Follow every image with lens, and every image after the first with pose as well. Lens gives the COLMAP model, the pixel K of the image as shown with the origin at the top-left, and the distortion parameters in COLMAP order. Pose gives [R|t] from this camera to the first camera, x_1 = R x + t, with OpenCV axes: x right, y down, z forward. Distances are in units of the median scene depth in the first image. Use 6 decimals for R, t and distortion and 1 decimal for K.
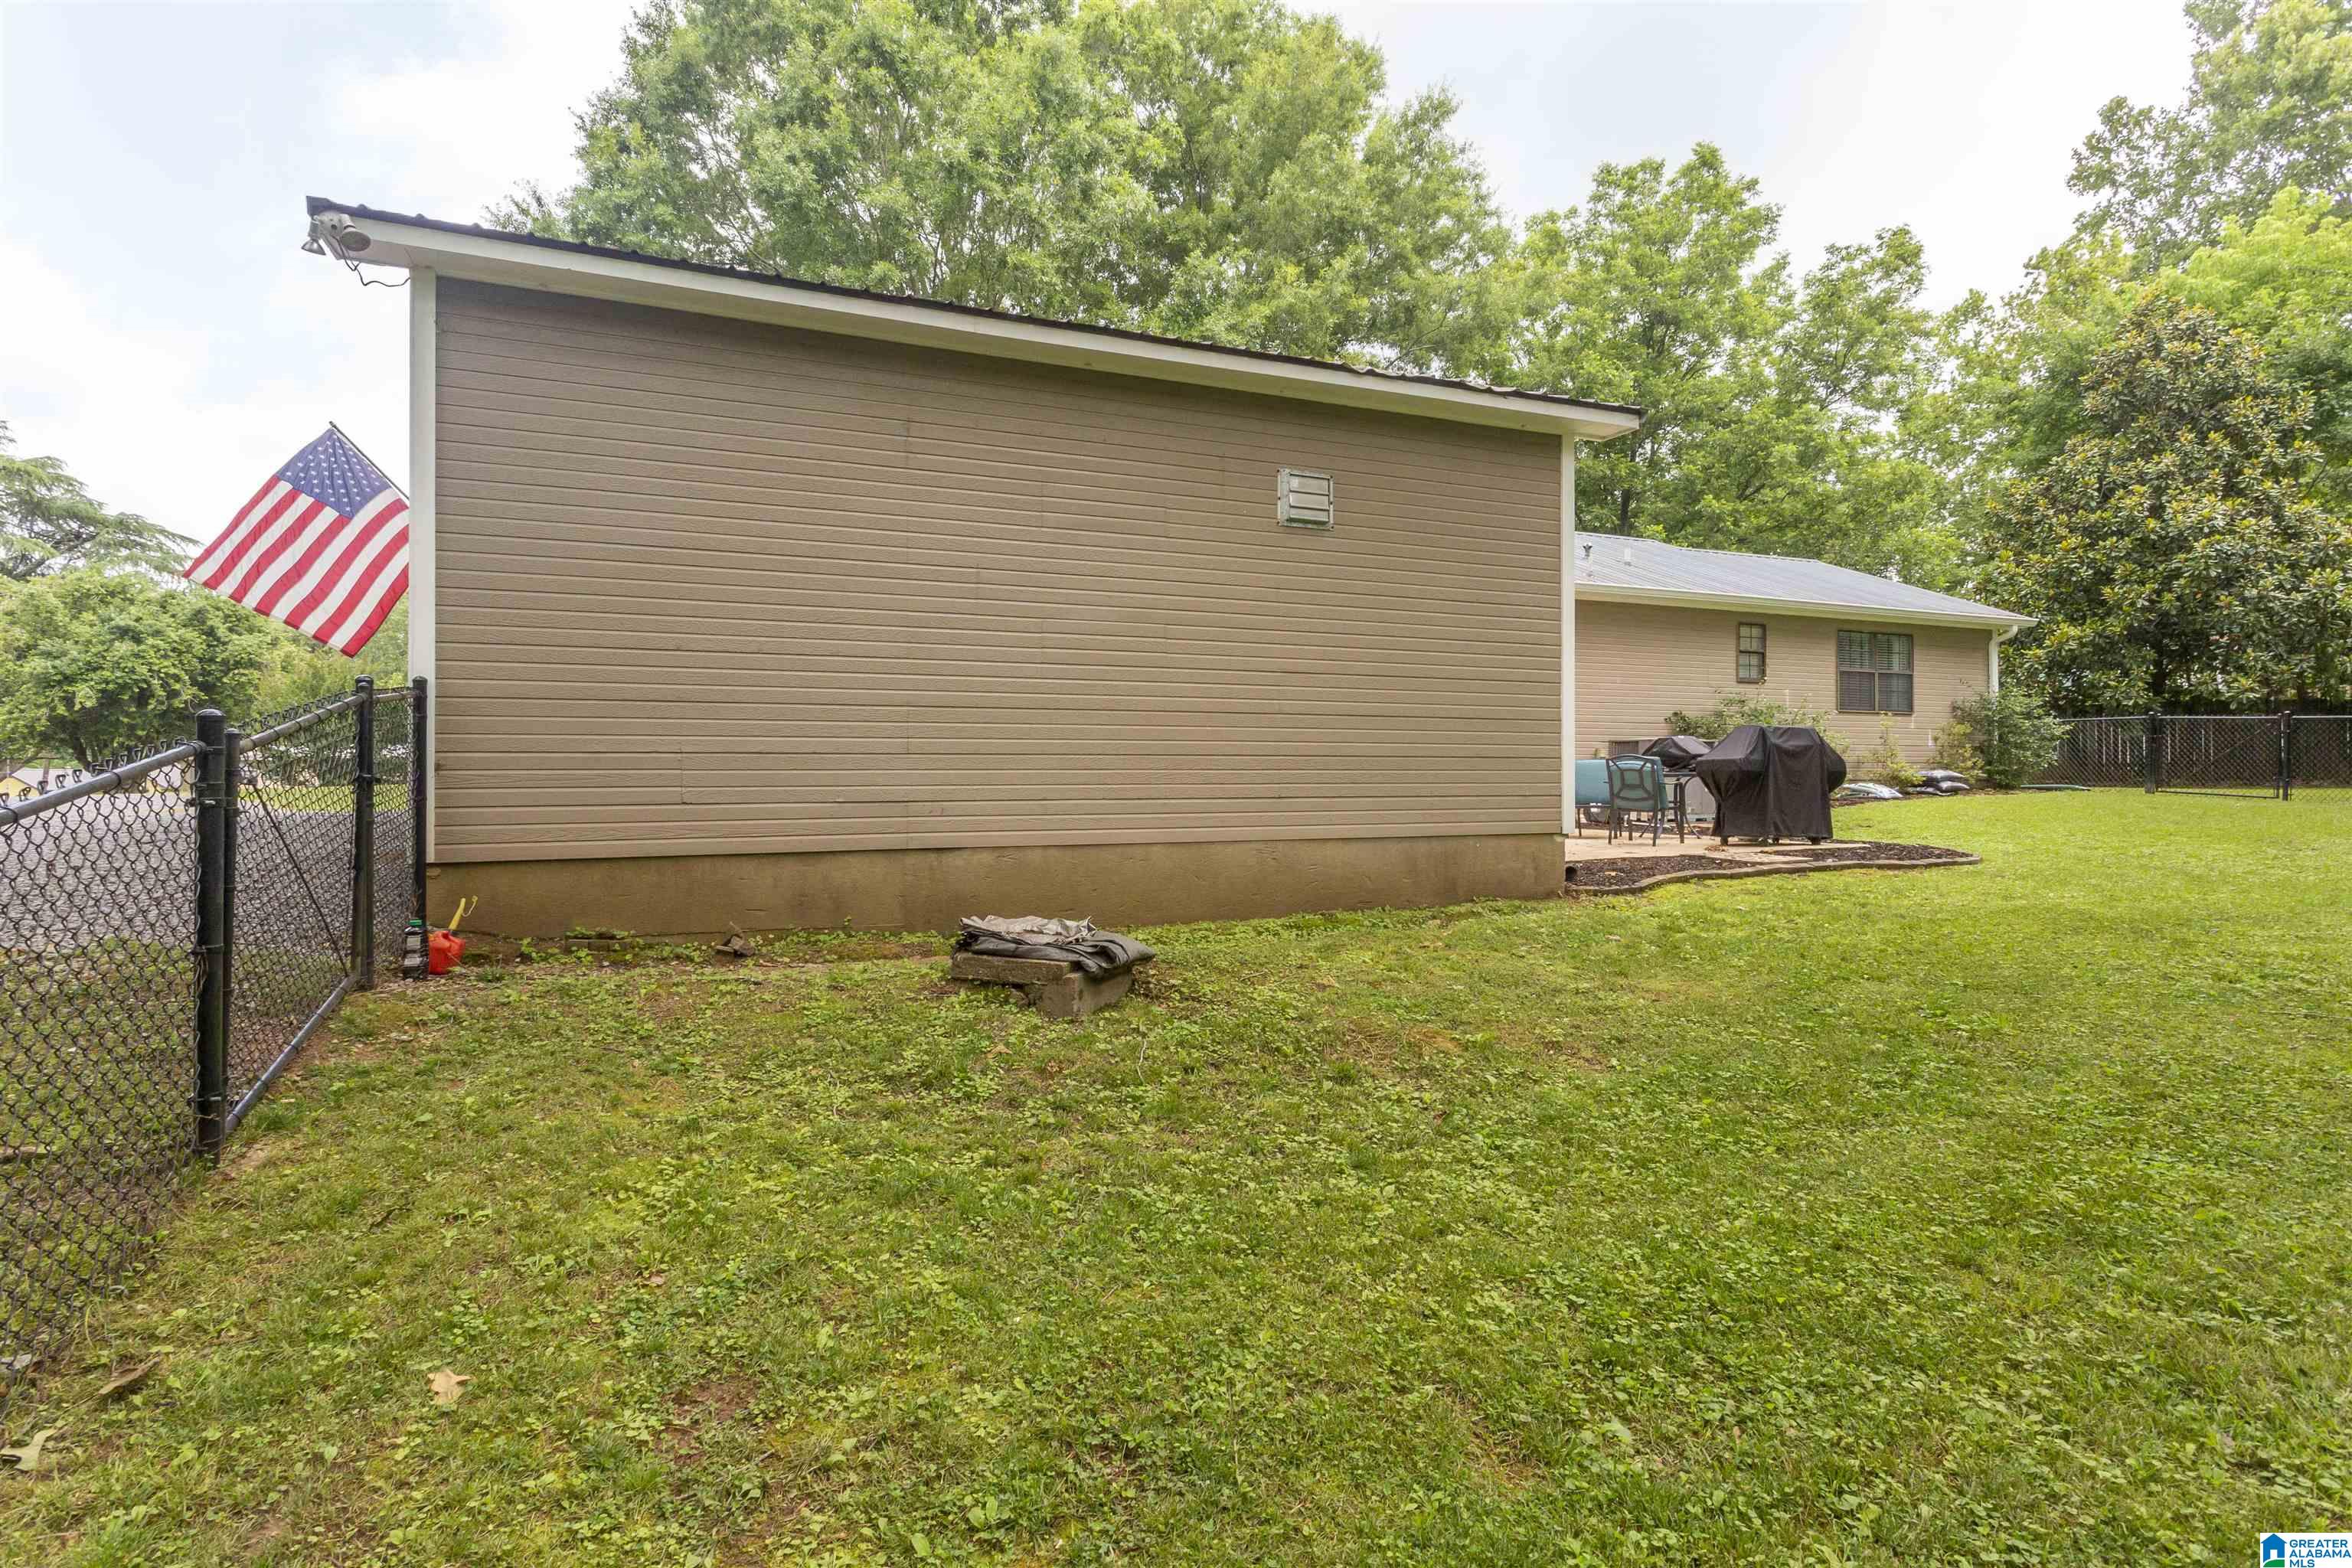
lens RADIAL K [[1179.6, 0, 1178.3], [0, 1179.6, 766.5], [0, 0, 1]] dist [0.000784, -0.023278]
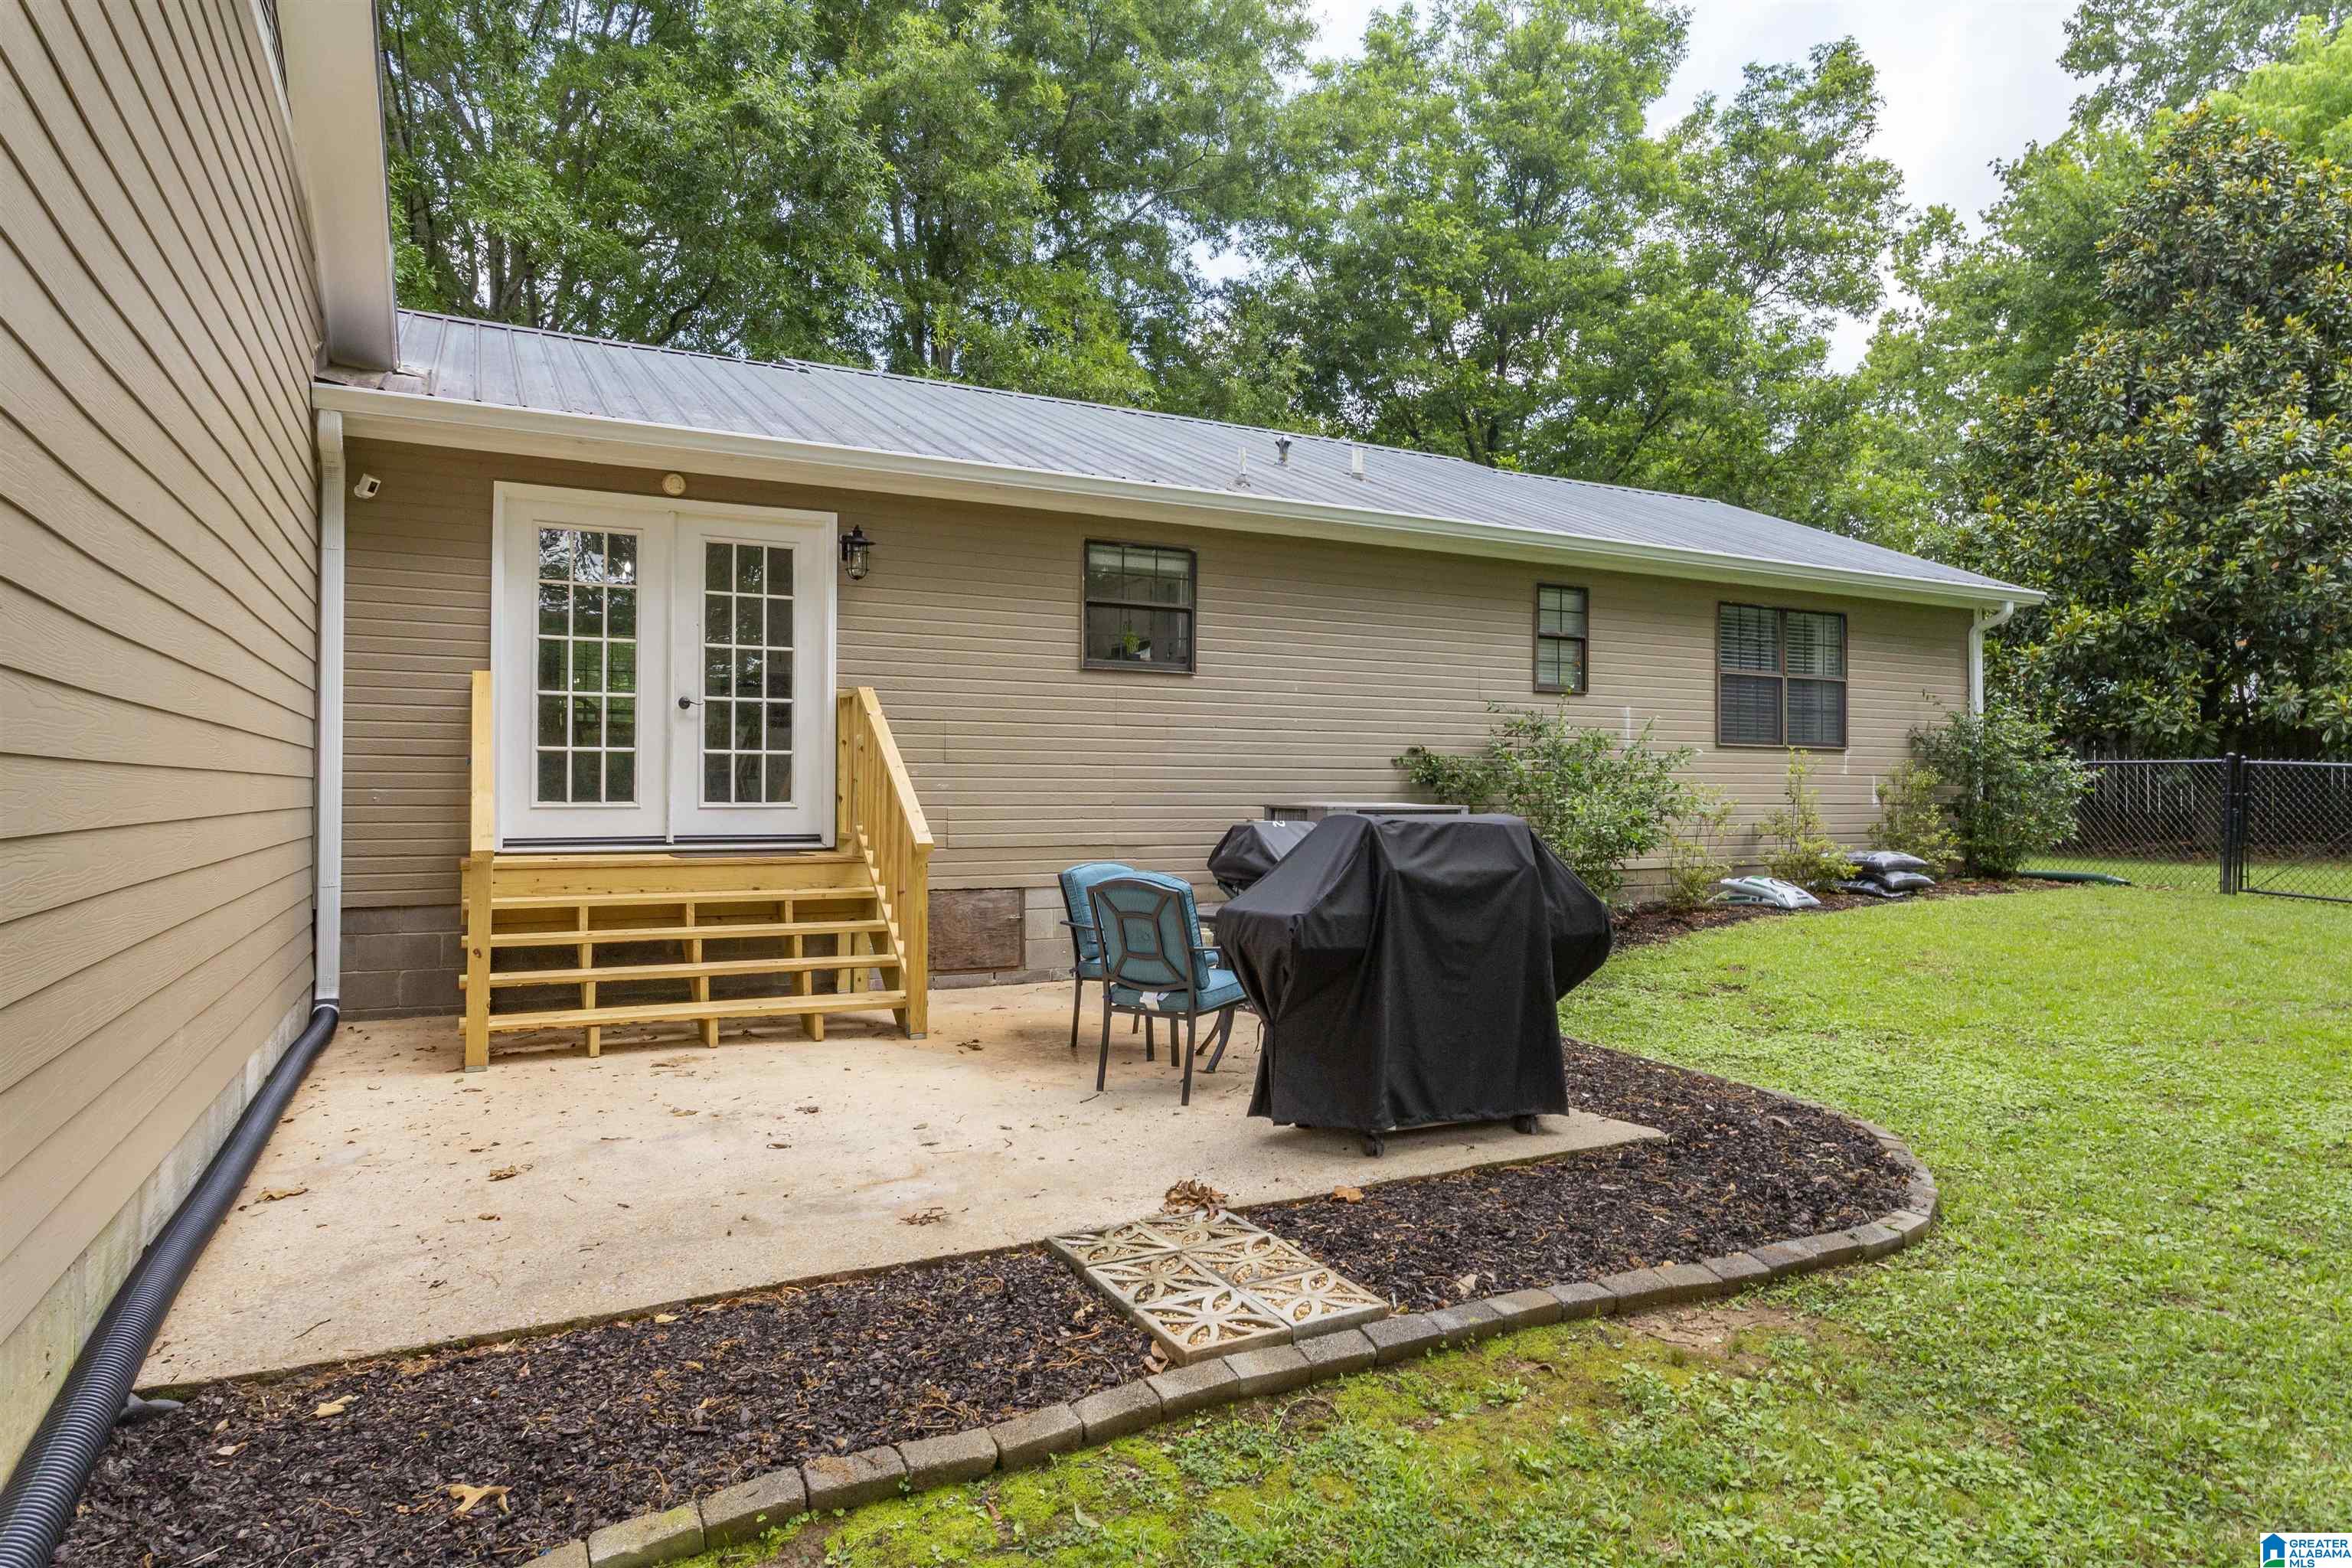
lens RADIAL K [[1367.0, 0, 1176.0], [0, 1367.0, 784.0], [0, 0, 1]] dist [-0.055421, -0.000811]
pose [[0.997522, 0.004056, 0.070235, 0.215060], [-0.004285, 0.999986, 0.003108, -0.024672], [-0.070221, -0.003402, 0.997526, 0.311050]]
